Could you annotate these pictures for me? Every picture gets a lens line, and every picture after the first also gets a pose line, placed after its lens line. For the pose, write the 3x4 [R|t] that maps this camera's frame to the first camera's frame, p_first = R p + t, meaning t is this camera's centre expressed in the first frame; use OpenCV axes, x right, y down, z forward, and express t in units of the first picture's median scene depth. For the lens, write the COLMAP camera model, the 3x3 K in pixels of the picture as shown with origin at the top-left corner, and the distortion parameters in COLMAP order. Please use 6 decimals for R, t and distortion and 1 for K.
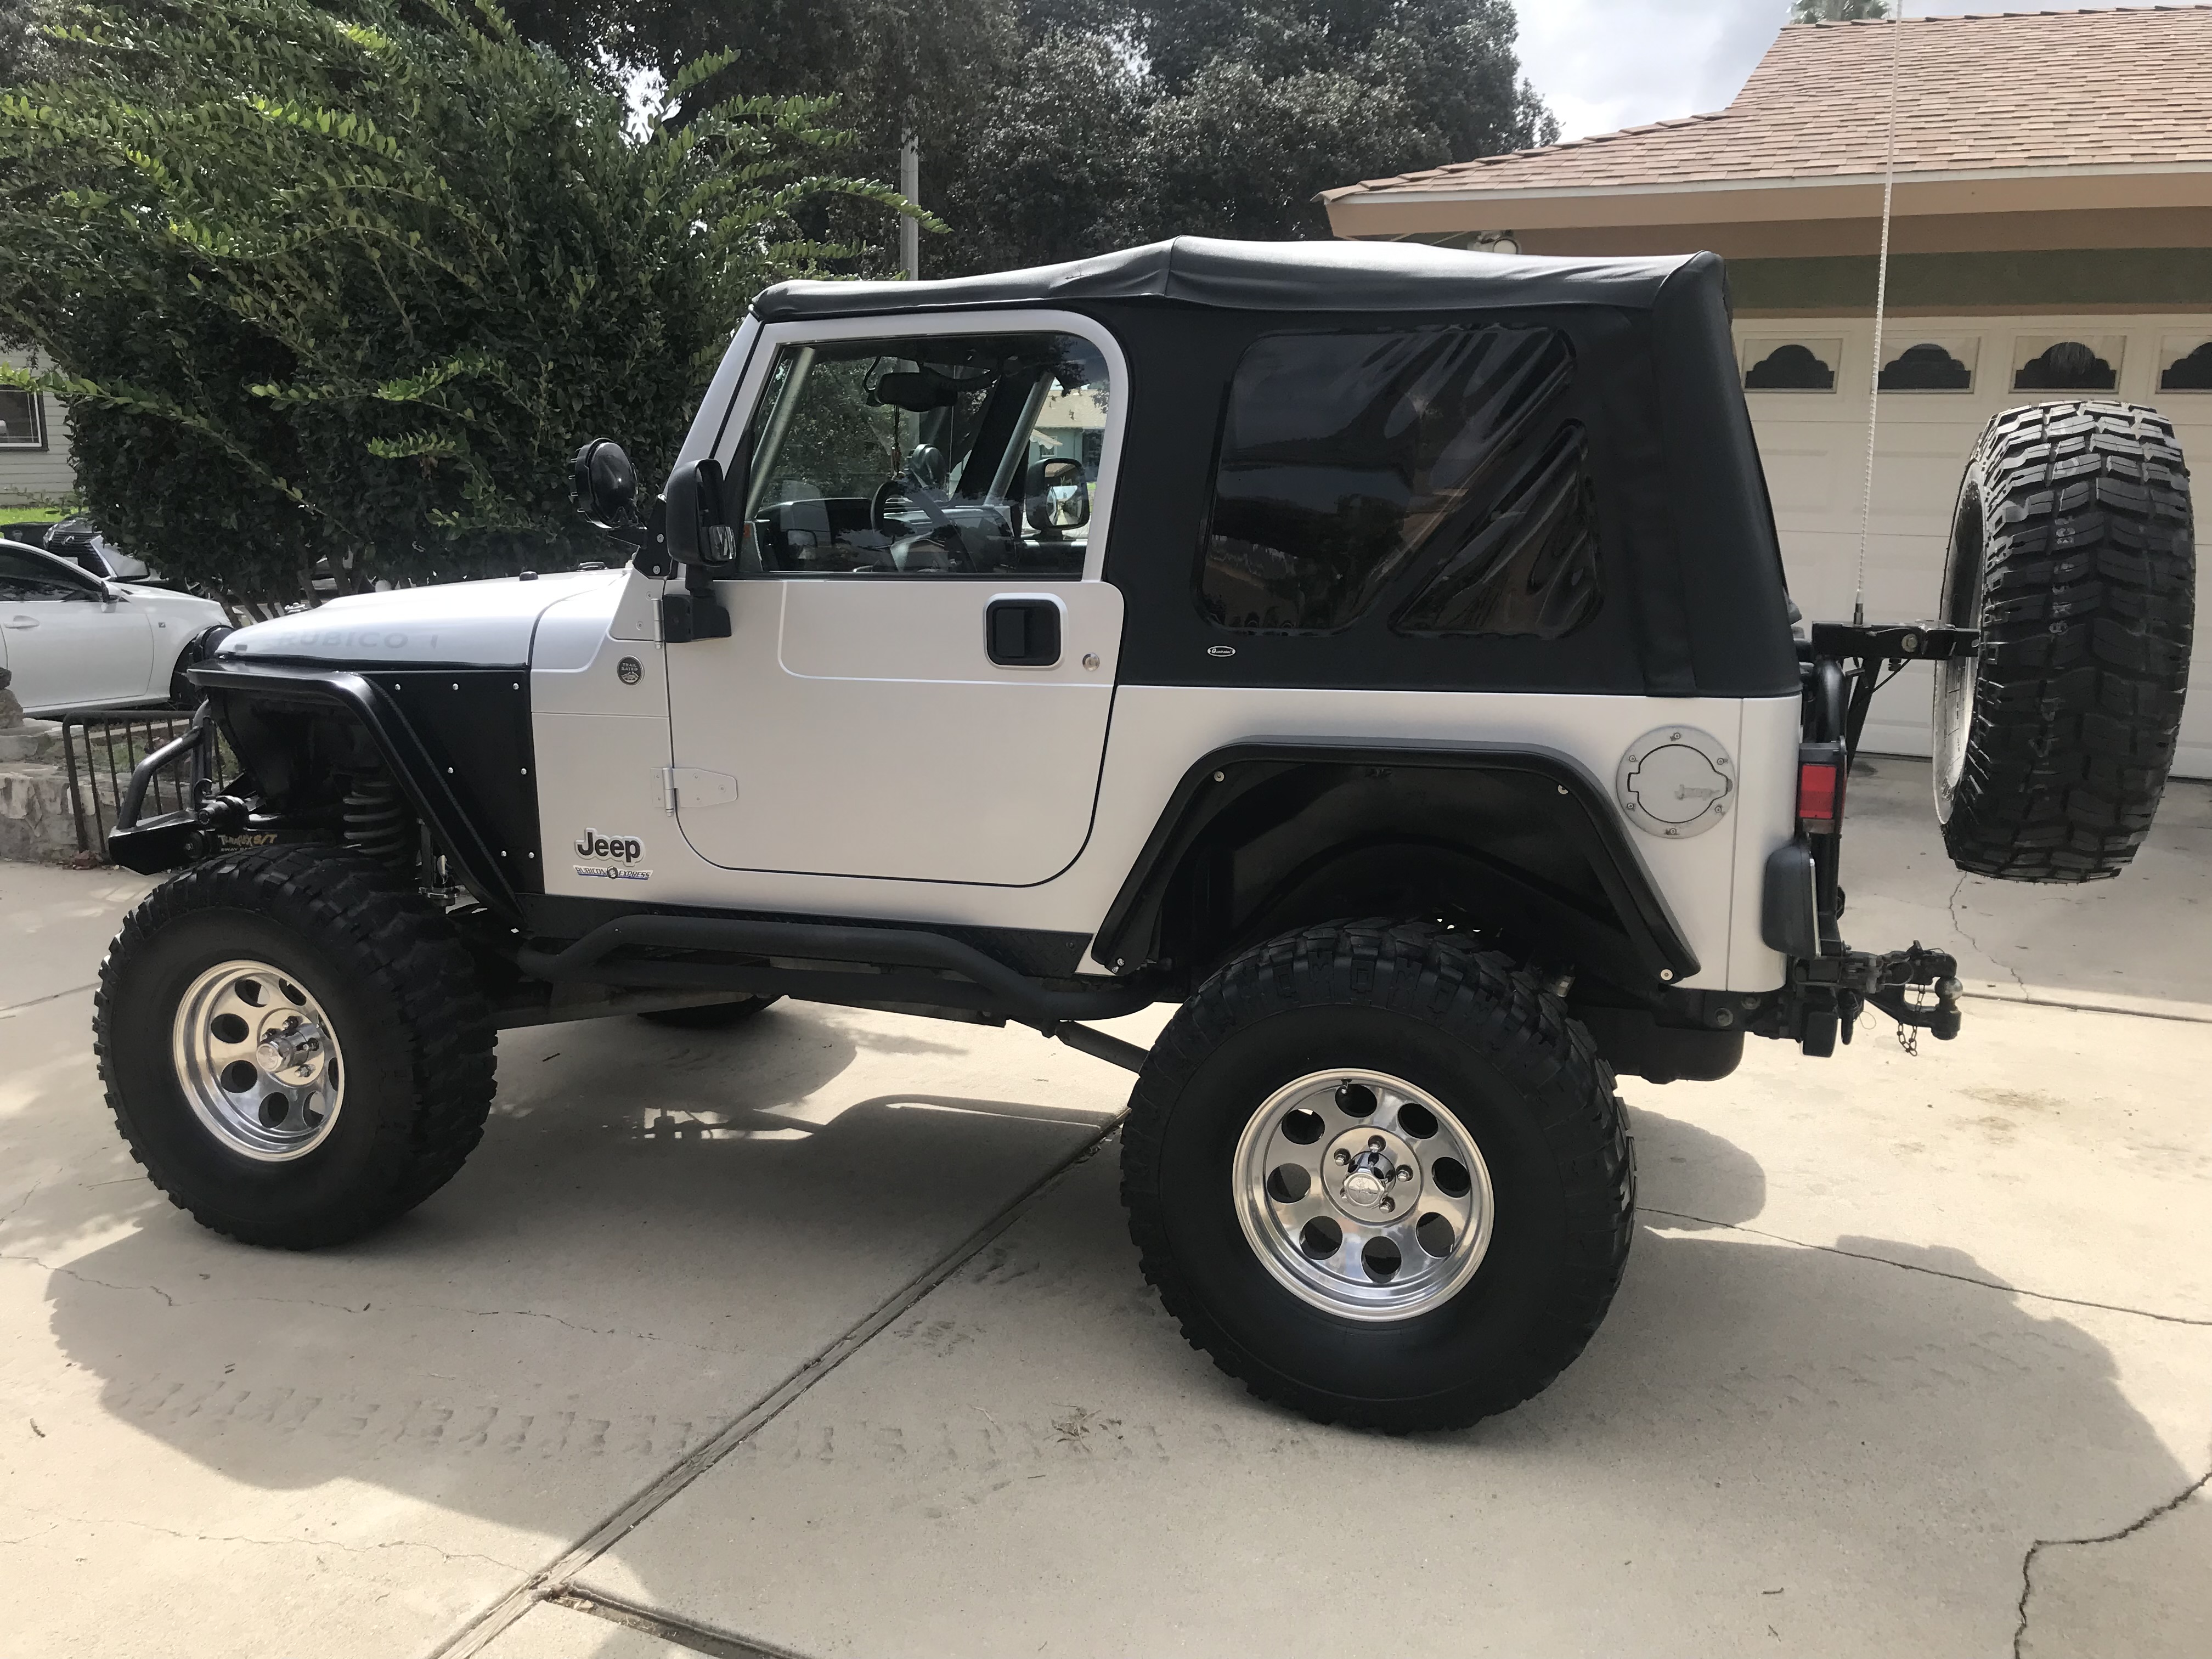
lens RADIAL K [[1808.2, 0, 1089.1], [0, 1808.2, 829.5], [0, 0, 1]] dist [0.012731, 0.004467]
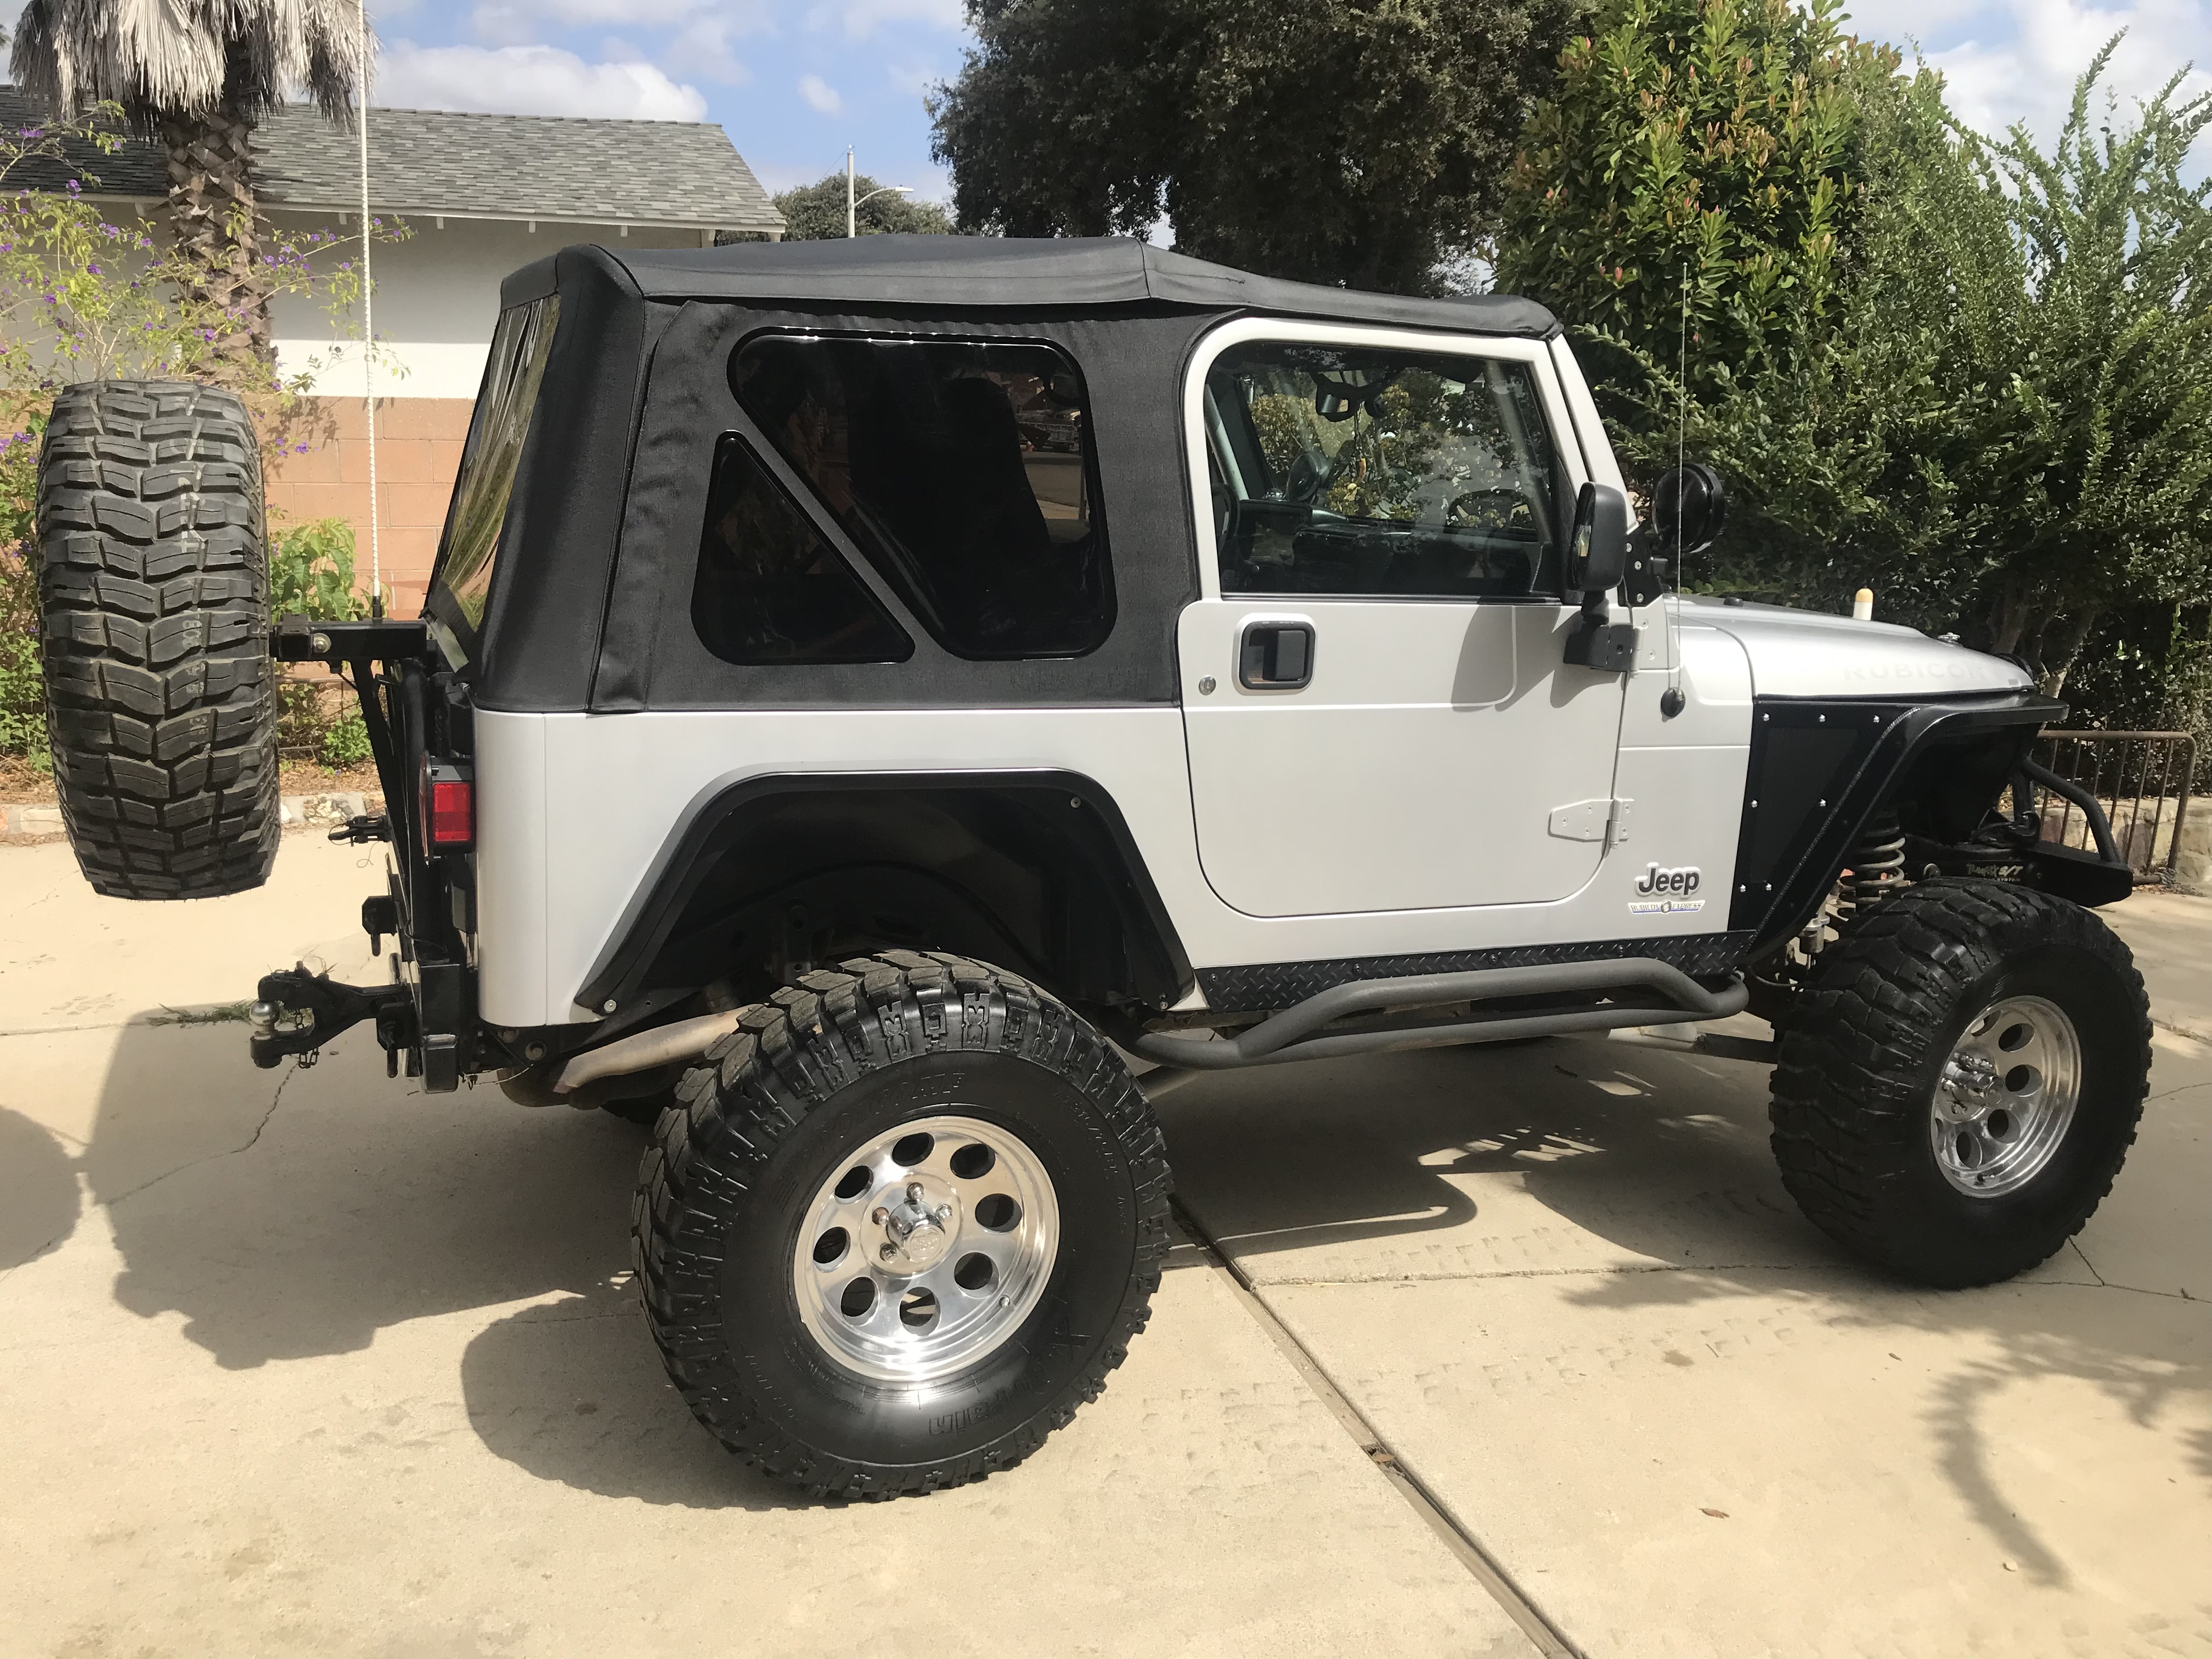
lens RADIAL K [[1808.2, 0, 1096.6], [0, 1808.2, 823.5], [0, 0, 1]] dist [0.012731, 0.004467]
pose [[-0.731107, 0.118125, -0.671959, 0.638514], [-0.172418, 0.920940, 0.349488, -0.326450], [0.660117, 0.371370, -0.652939, 1.526617]]
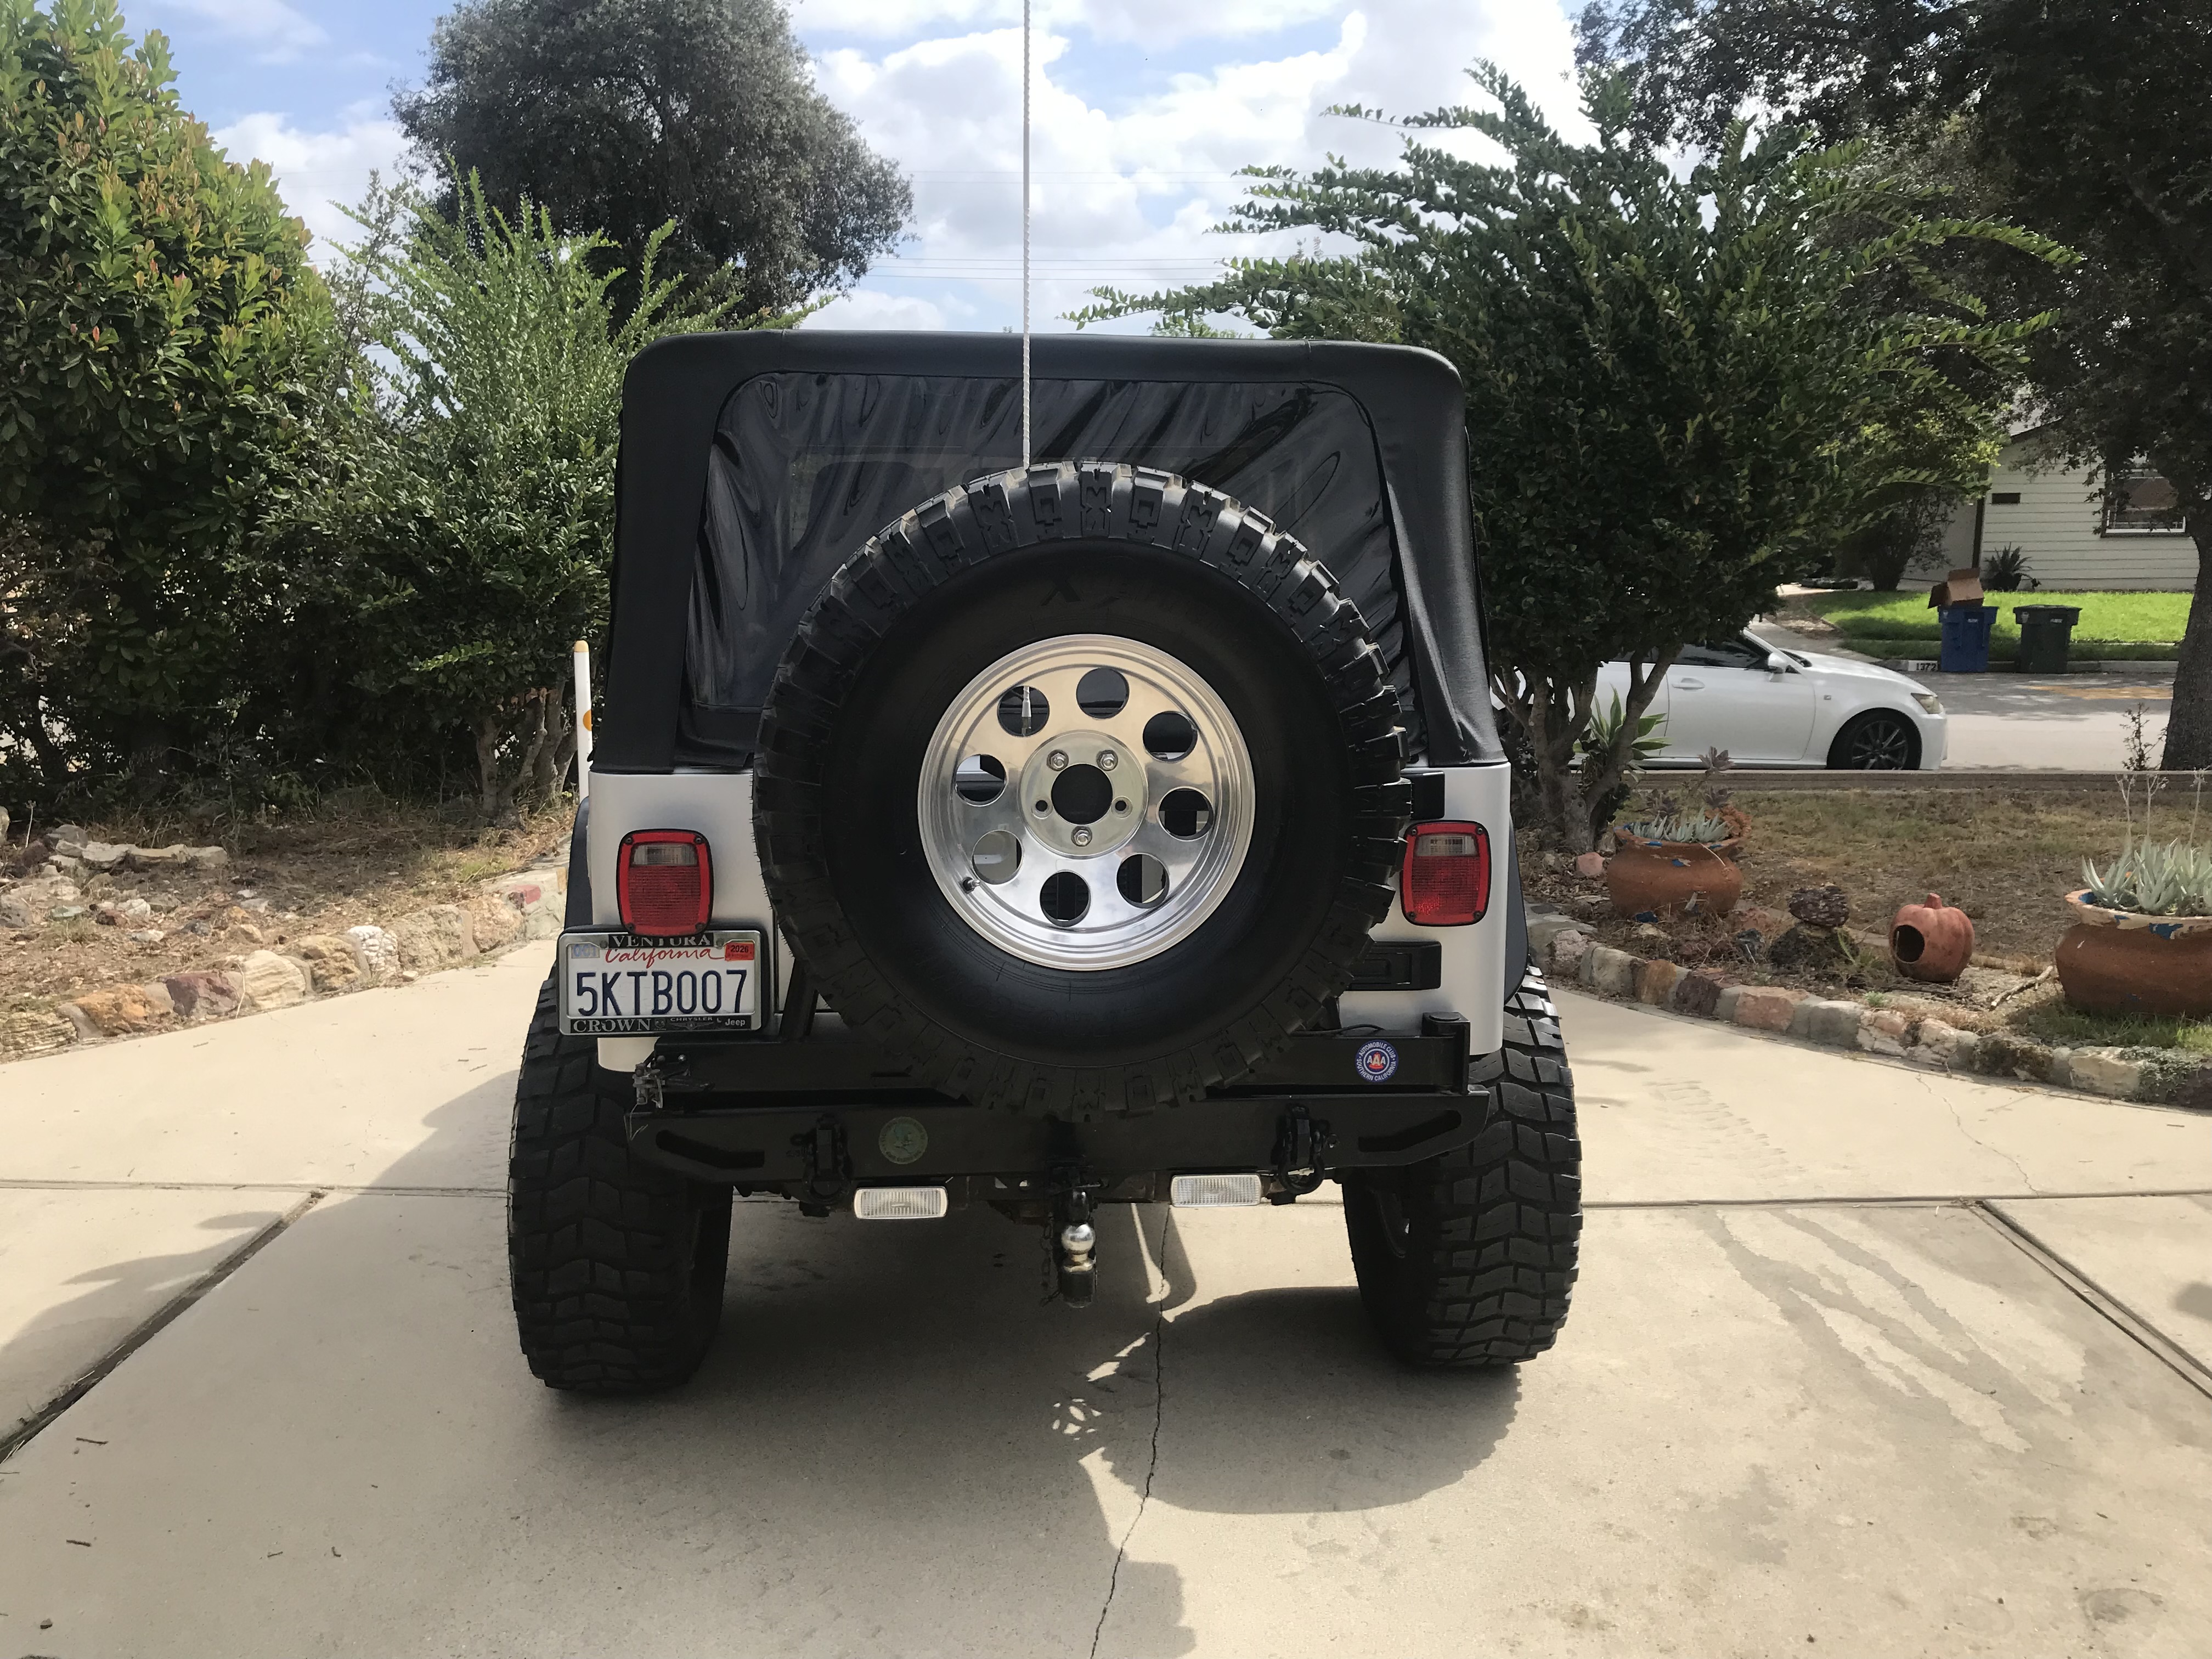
lens RADIAL K [[1808.2, 0, 1098.7], [0, 1808.2, 834.9], [0, 0, 1]] dist [0.012731, 0.004467]
pose [[0.399710, 0.144593, -0.905166, 0.931936], [-0.183480, 0.980116, 0.075543, -0.109708], [0.898091, 0.135885, 0.418292, 0.558634]]
